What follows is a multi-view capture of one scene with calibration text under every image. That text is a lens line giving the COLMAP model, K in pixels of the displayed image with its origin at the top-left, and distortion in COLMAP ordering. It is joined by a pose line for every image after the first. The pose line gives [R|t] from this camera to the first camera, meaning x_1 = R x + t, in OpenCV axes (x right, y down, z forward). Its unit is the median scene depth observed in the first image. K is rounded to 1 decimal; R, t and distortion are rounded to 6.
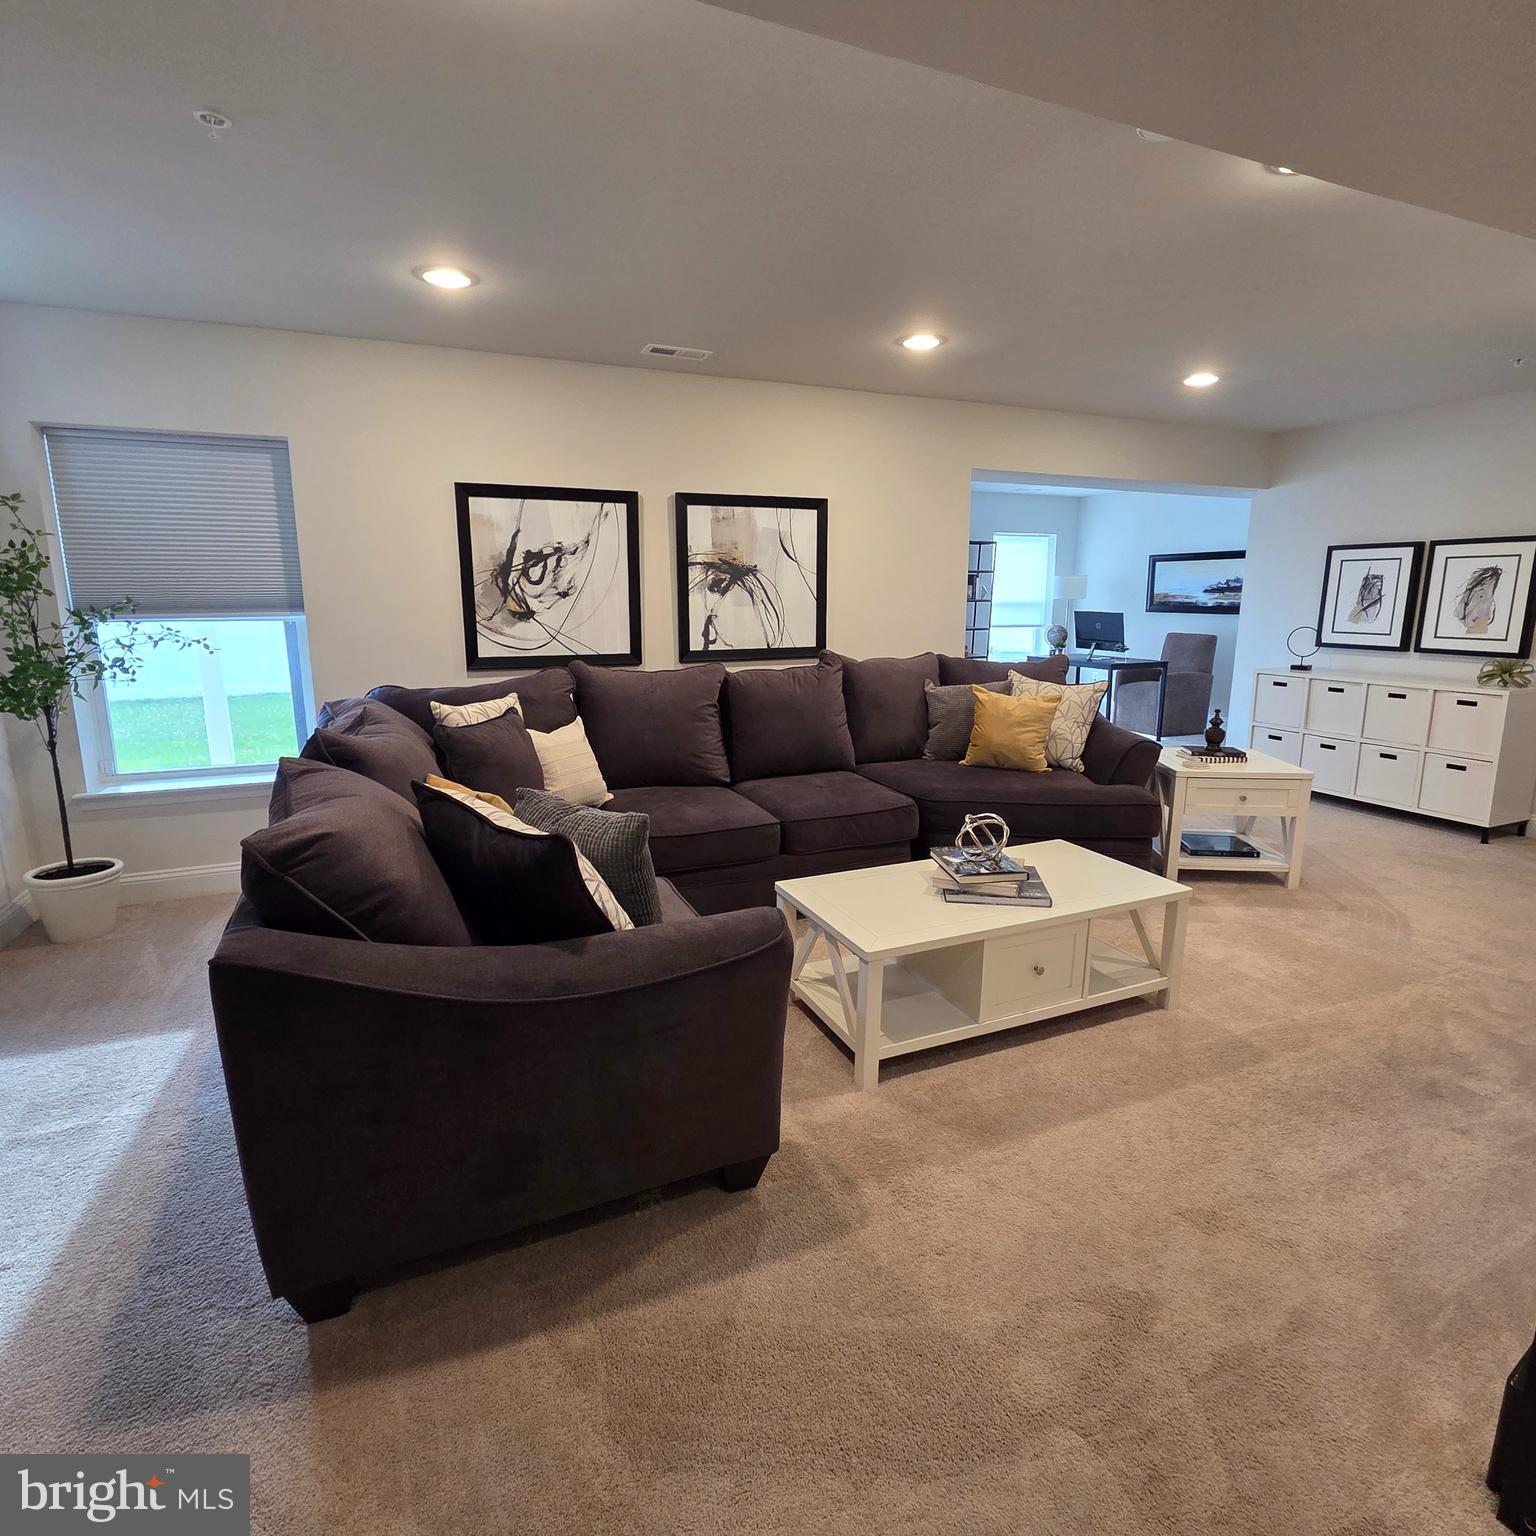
lens RADIAL K [[841.4, 0, 766.9], [0, 841.4, 758.9], [0, 0, 1]] dist [0.001135, -0.001211]
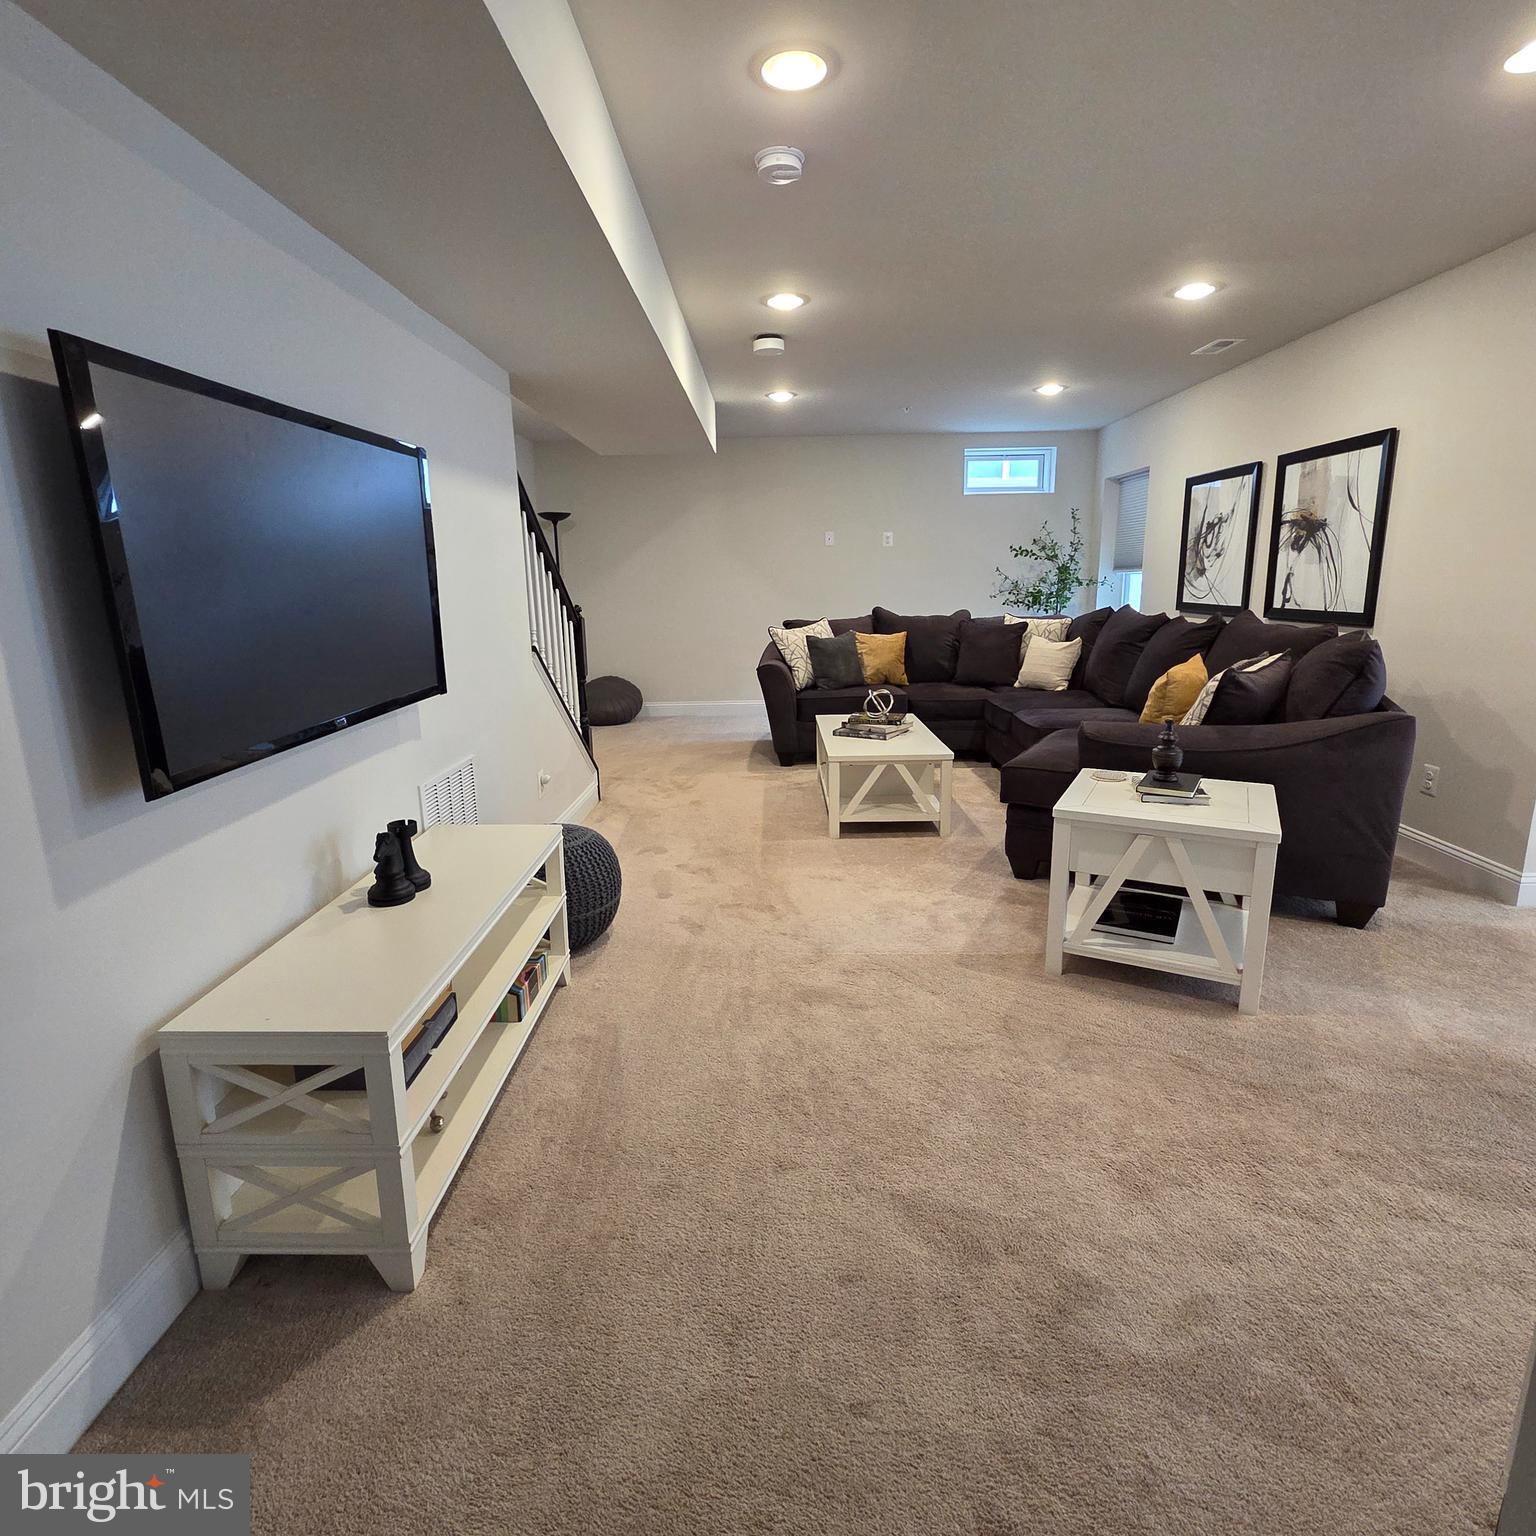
lens RADIAL K [[841.4, 0, 766.9], [0, 841.4, 758.9], [0, 0, 1]] dist [0.001135, -0.001211]
pose [[-0.398579, 0.205914, -0.893719, 1.137179], [-0.156868, 0.944804, 0.287643, -0.155468], [0.903619, 0.254844, -0.344278, 0.855080]]
